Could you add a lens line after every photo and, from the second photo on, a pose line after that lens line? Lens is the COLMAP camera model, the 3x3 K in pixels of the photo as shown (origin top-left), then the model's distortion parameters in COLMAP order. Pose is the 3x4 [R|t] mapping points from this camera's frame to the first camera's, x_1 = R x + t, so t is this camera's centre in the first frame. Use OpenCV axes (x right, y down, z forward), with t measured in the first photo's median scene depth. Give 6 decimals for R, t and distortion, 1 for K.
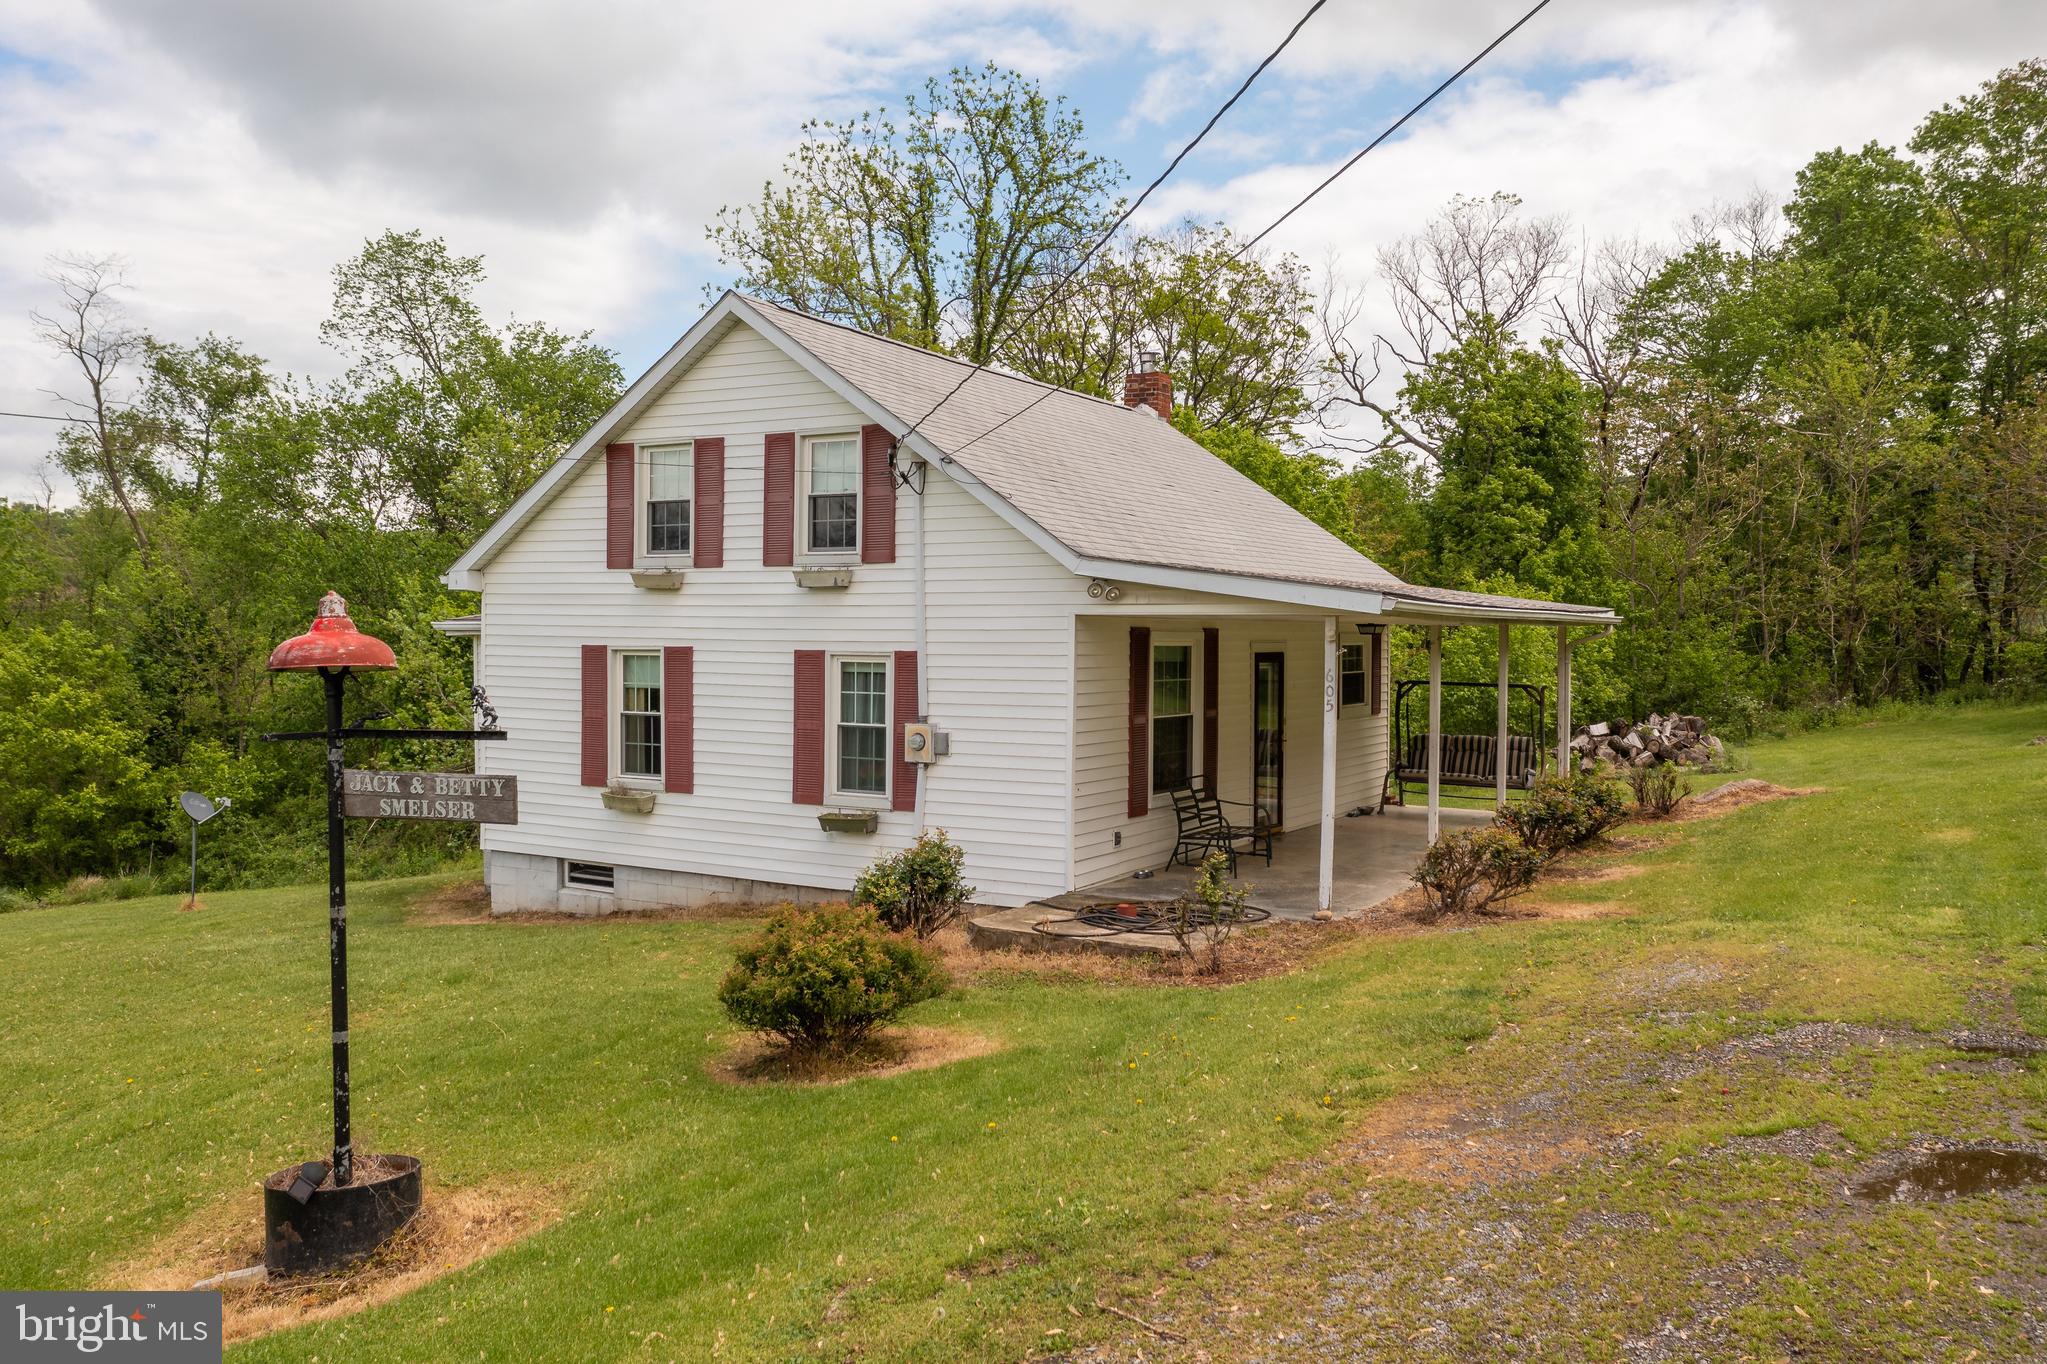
lens RADIAL K [[1618.1, 0, 1025.7], [0, 1618.1, 682.4], [0, 0, 1]] dist [-0.017536, 0.006896]
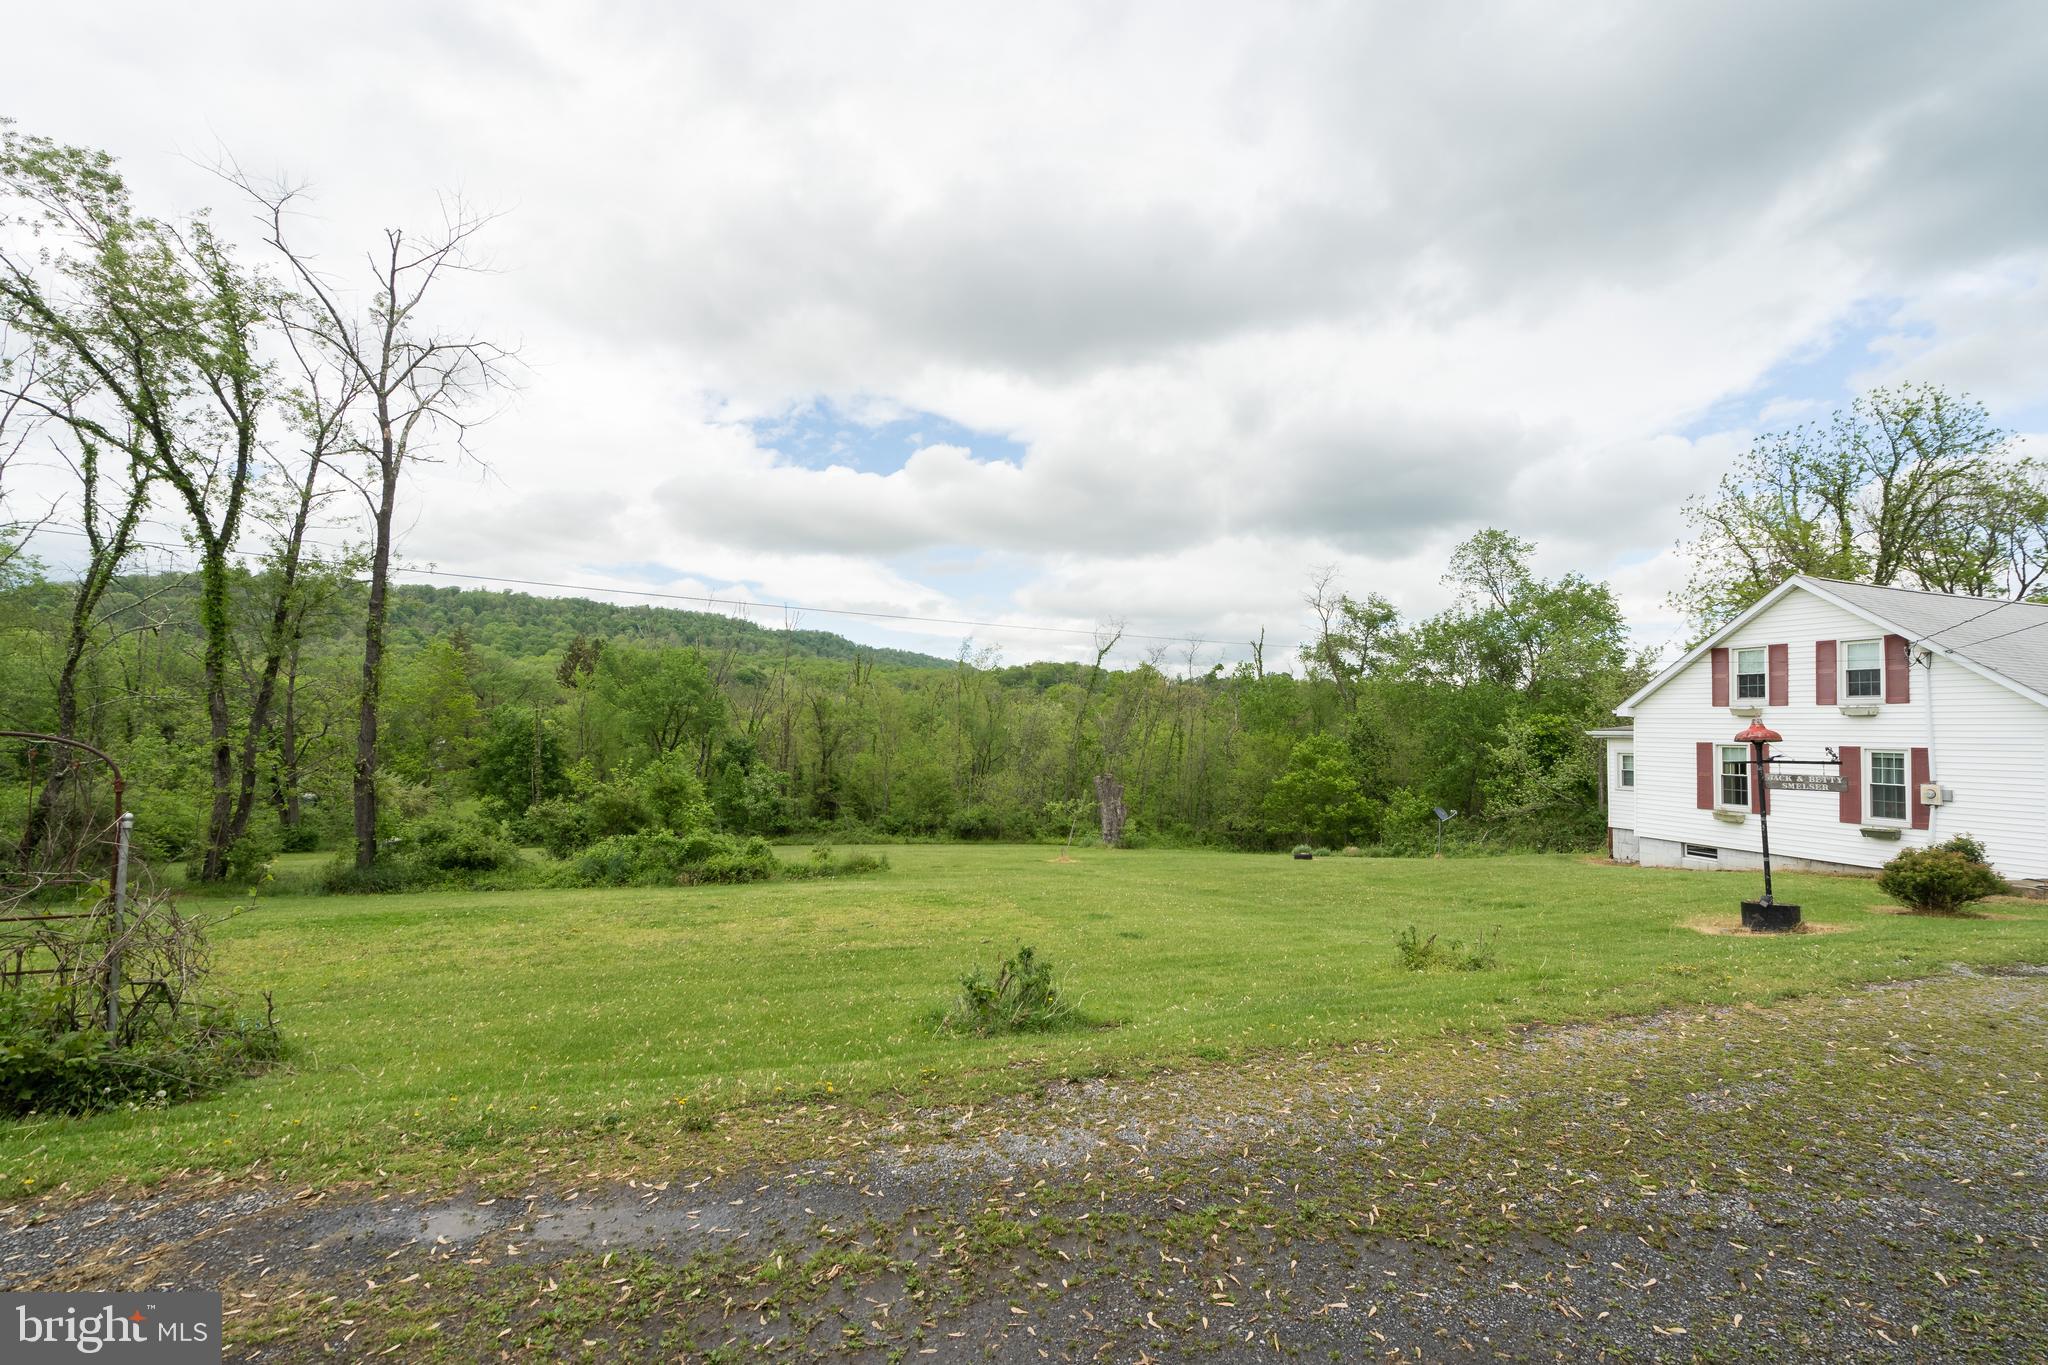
lens RADIAL K [[927.7, 0, 1032.4], [0, 927.7, 681.2], [0, 0, 1]] dist [-0.000737, -0.000072]
pose [[0.740776, -0.021969, -0.671393, -0.104435], [-0.042004, 0.995995, -0.078934, 0.031632], [0.670438, 0.086674, 0.736886, -0.517557]]
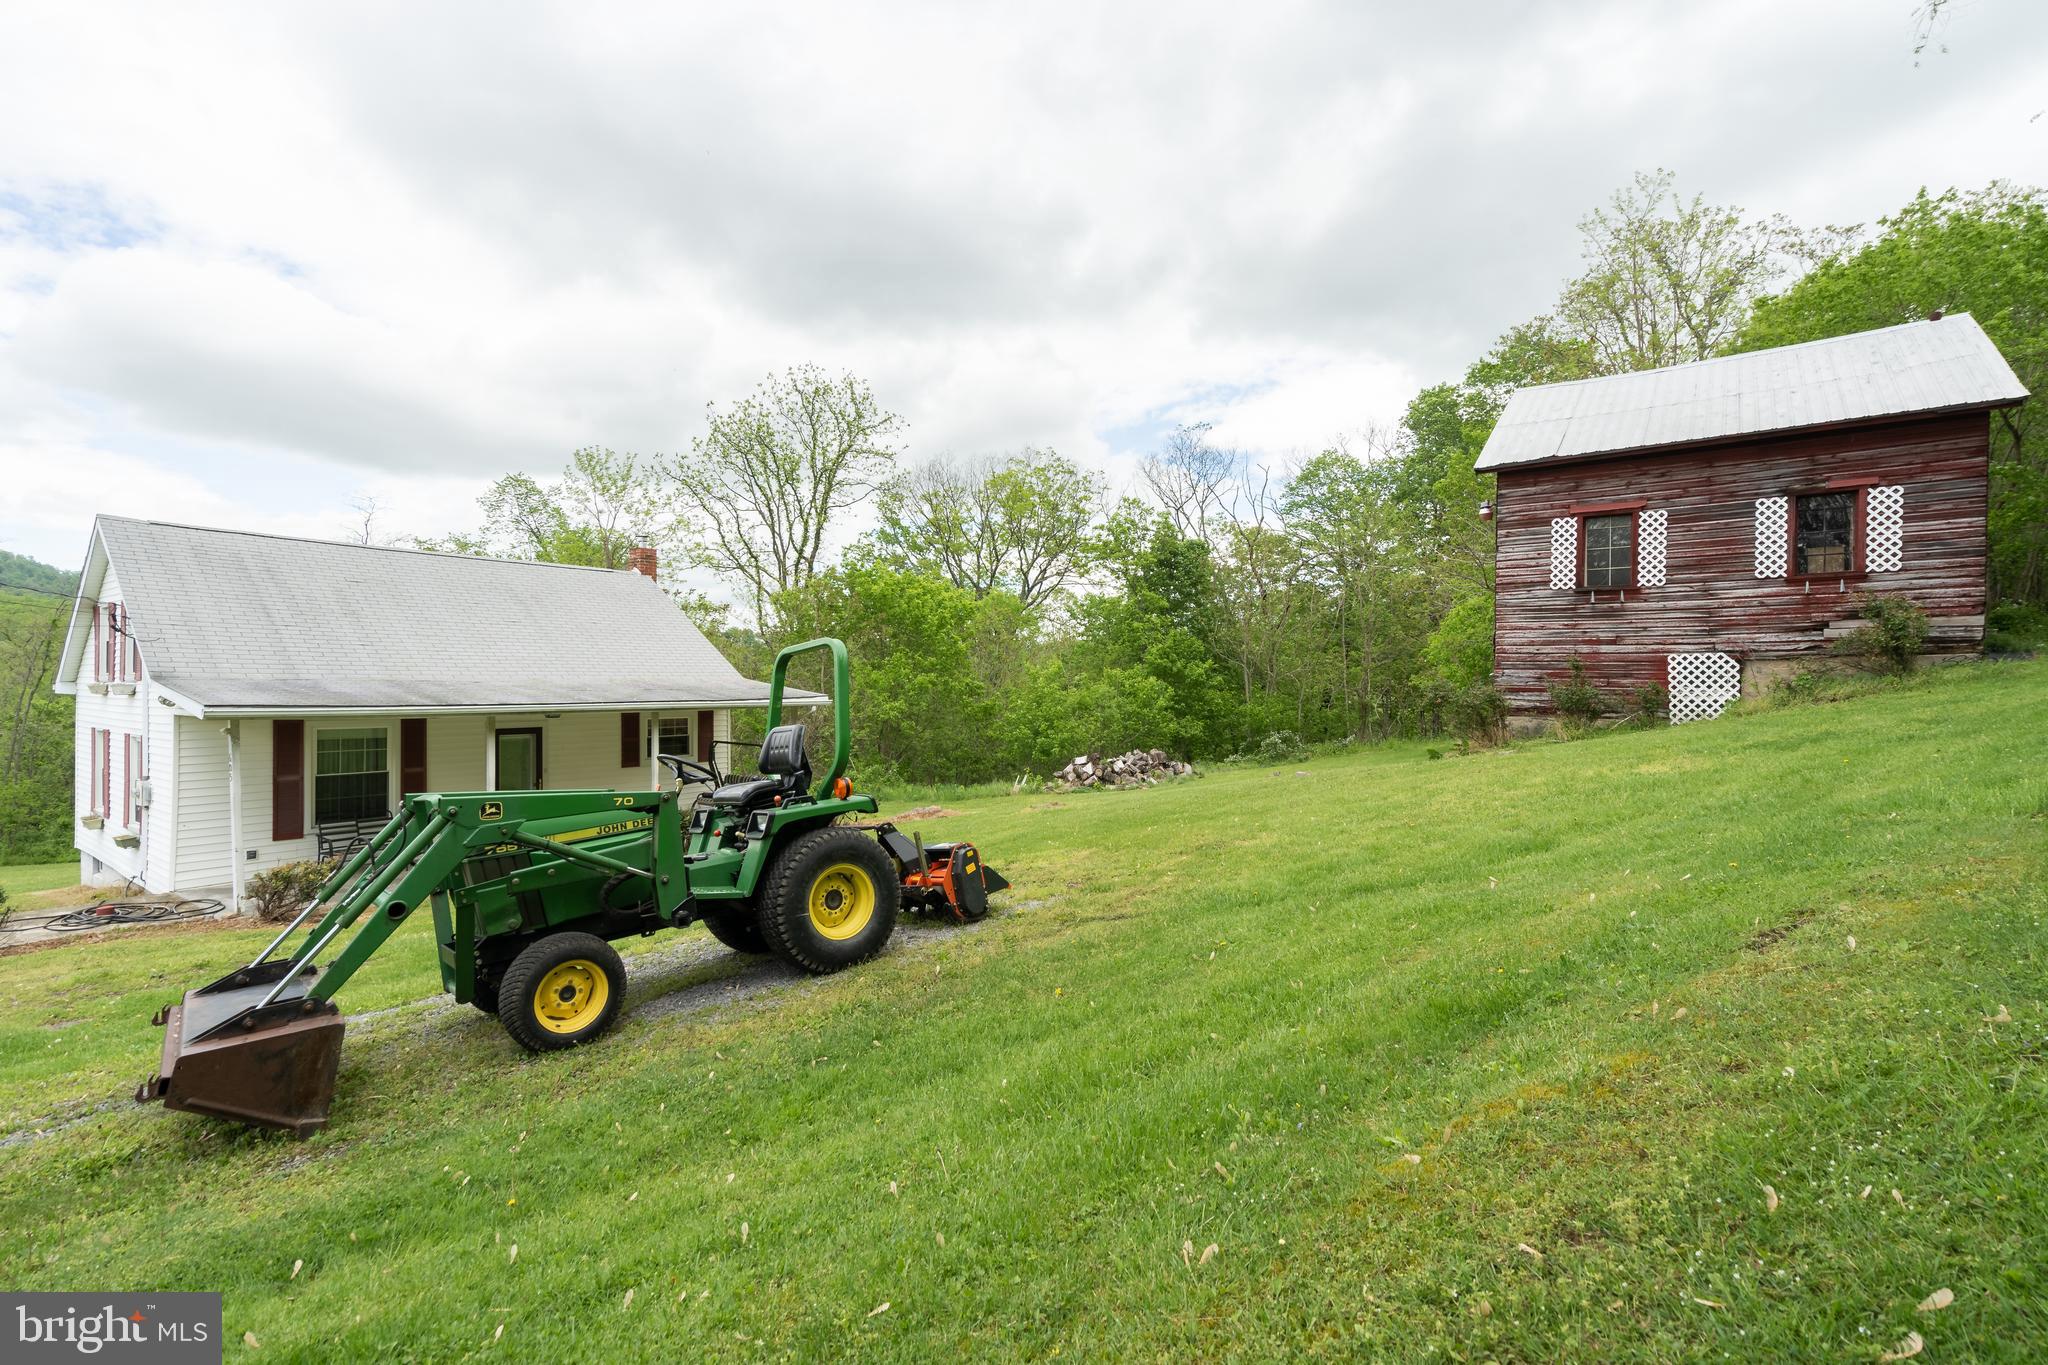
lens RADIAL K [[927.7, 0, 1019.6], [0, 927.7, 685.9], [0, 0, 1]] dist [-0.000737, -0.000072]
pose [[0.992809, -0.005685, -0.119575, 0.818494], [0.002343, 0.999603, -0.028066, -0.036849], [0.119687, 0.027584, 0.992428, 0.173380]]
